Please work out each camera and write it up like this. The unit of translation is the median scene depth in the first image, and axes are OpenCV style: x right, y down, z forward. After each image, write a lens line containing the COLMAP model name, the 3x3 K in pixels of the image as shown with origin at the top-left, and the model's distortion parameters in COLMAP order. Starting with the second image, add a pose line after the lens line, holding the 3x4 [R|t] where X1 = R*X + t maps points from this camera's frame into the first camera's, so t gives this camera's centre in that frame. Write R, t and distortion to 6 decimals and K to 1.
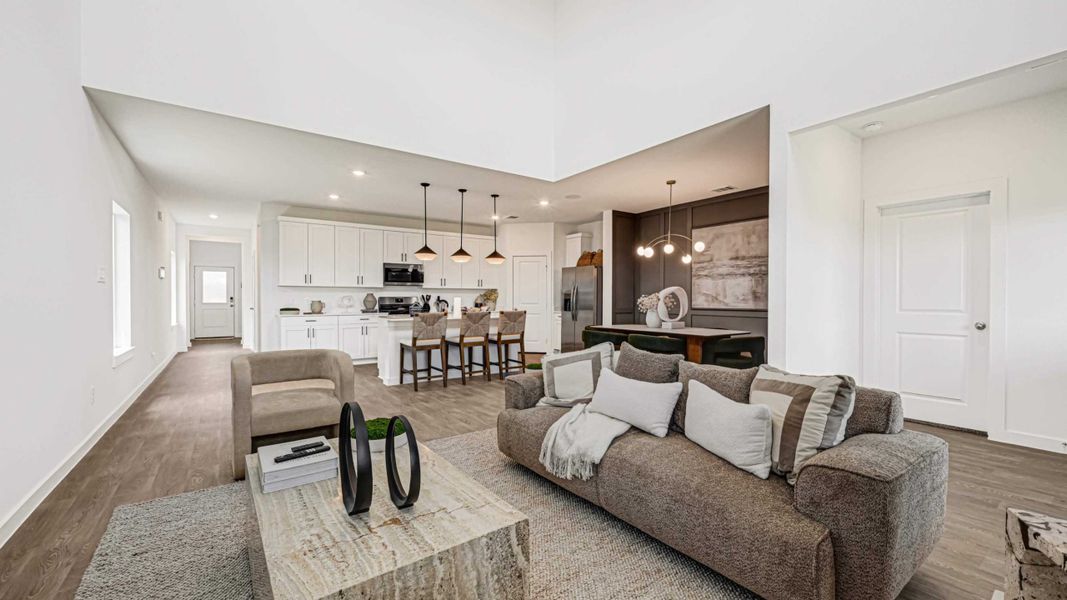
lens RADIAL K [[433.5, 0, 533.3], [0, 433.5, 301.1], [0, 0, 1]] dist [0.000075, -0.001050]
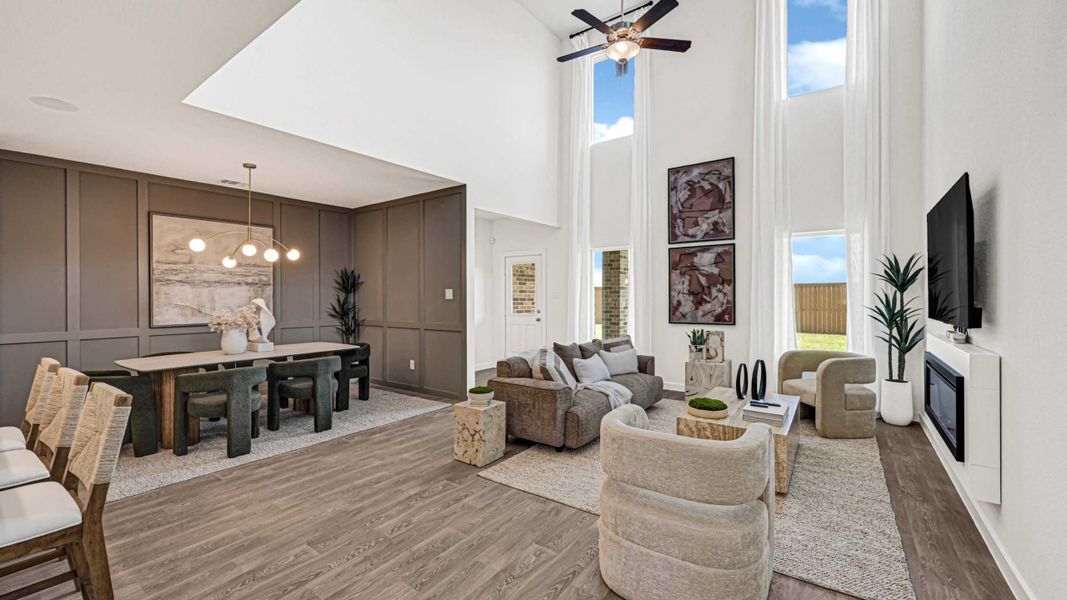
lens RADIAL K [[433.5, 0, 532.1], [0, 433.5, 295.9], [0, 0, 1]] dist [0.000075, -0.001050]
pose [[-0.319606, -0.000687, 0.947550, -0.473668], [0.005527, 0.999981, 0.002590, -0.029586], [-0.947534, 0.006064, -0.319596, 0.609085]]
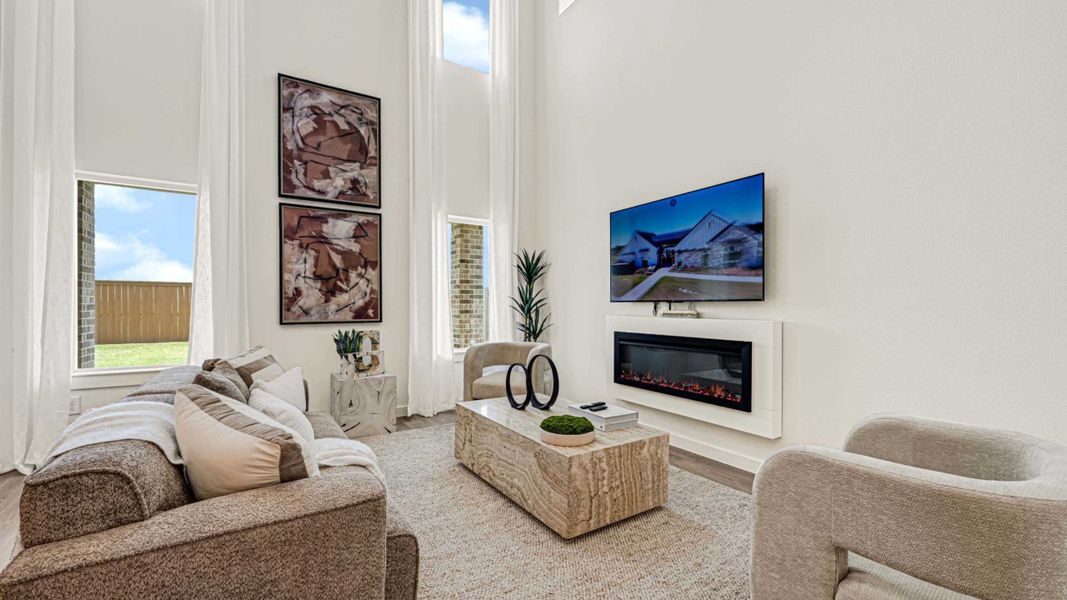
lens RADIAL K [[433.5, 0, 538.1], [0, 433.5, 308.5], [0, 0, 1]] dist [0.000075, -0.001050]
pose [[-0.999418, -0.003442, 0.033926, -0.094376], [-0.003040, 0.999925, 0.011877, 0.000077], [-0.033964, 0.011767, -0.999354, 0.597438]]
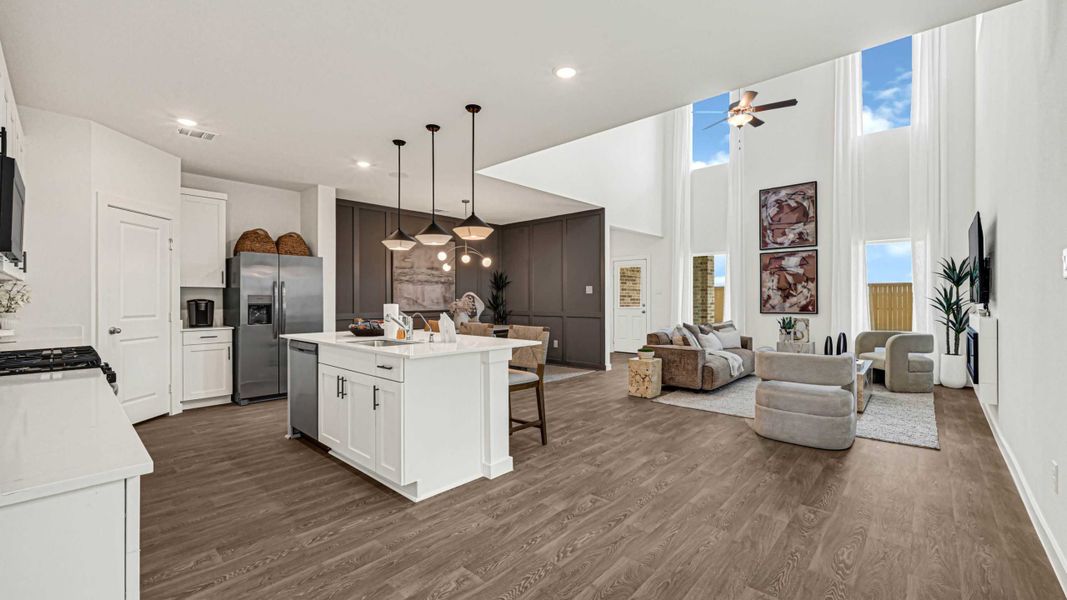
lens RADIAL K [[433.5, 0, 533.3], [0, 433.5, 297.2], [0, 0, 1]] dist [0.000075, -0.001050]
pose [[-0.210005, 0.001714, 0.977699, -0.674332], [0.005203, 0.999986, -0.000635, -0.014403], [-0.977686, 0.004954, -0.210011, 0.847187]]
